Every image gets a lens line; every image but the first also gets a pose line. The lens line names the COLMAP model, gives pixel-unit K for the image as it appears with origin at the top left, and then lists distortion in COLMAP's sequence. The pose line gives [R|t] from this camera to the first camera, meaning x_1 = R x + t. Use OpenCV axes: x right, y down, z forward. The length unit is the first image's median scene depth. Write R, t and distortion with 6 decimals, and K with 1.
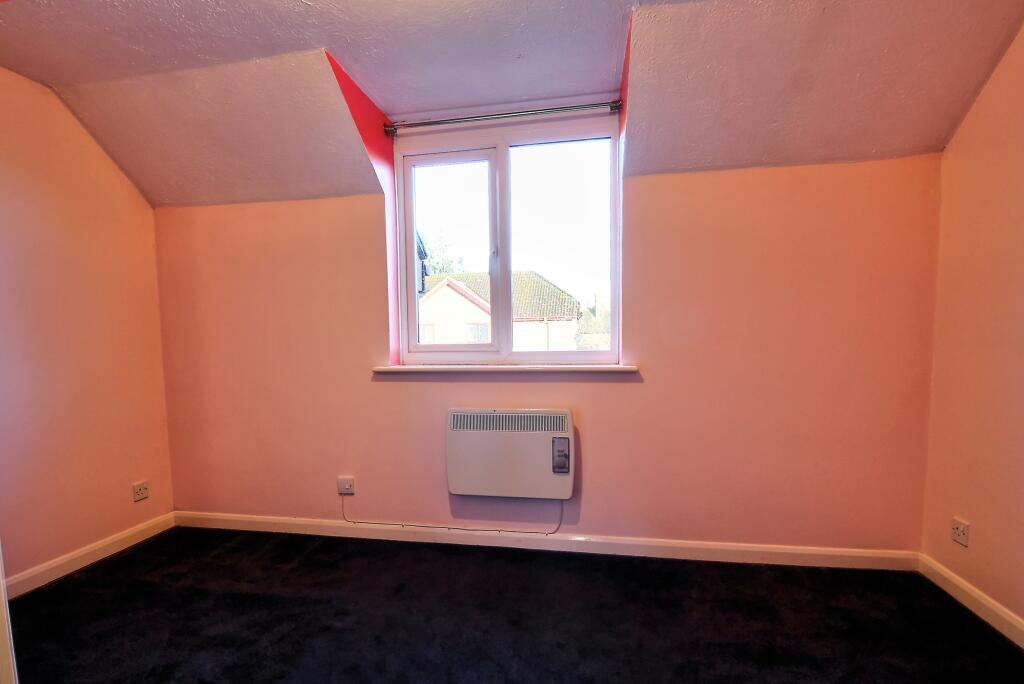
lens RADIAL K [[526.4, 0, 512.0], [0, 526.4, 342.0], [0, 0, 1]] dist [-0.015344, -0.001311]
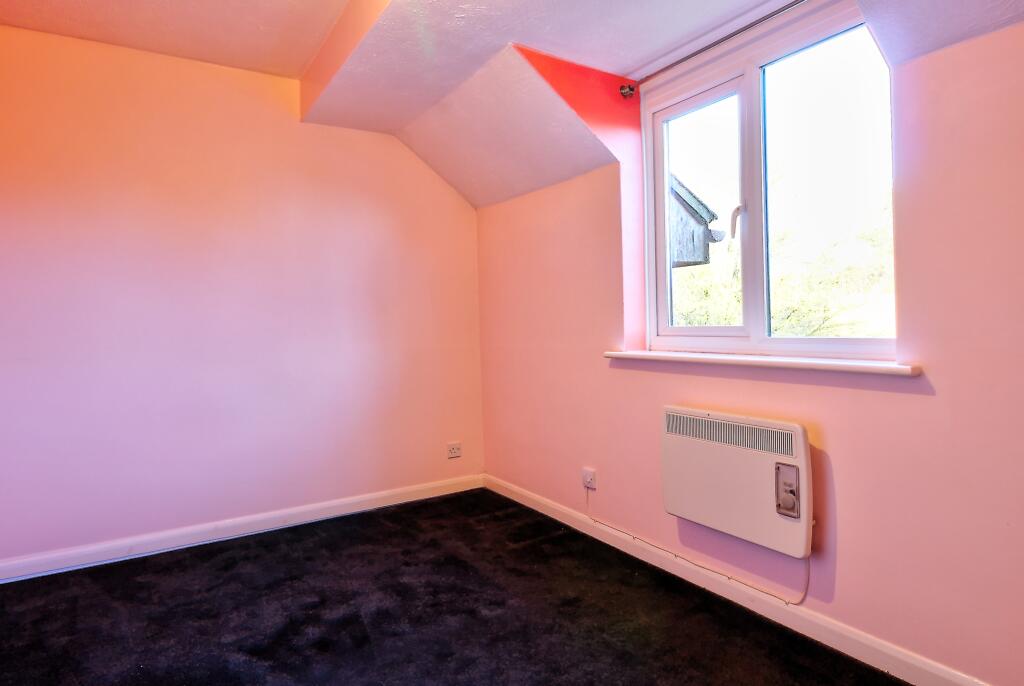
lens RADIAL K [[587.1, 0, 513.2], [0, 587.1, 295.6], [0, 0, 1]] dist [-0.002425, -0.001102]
pose [[0.693745, -0.029972, -0.719597, 0.385538], [-0.000324, 0.999121, -0.041927, -0.006931], [0.720221, 0.029320, 0.693125, 0.191852]]
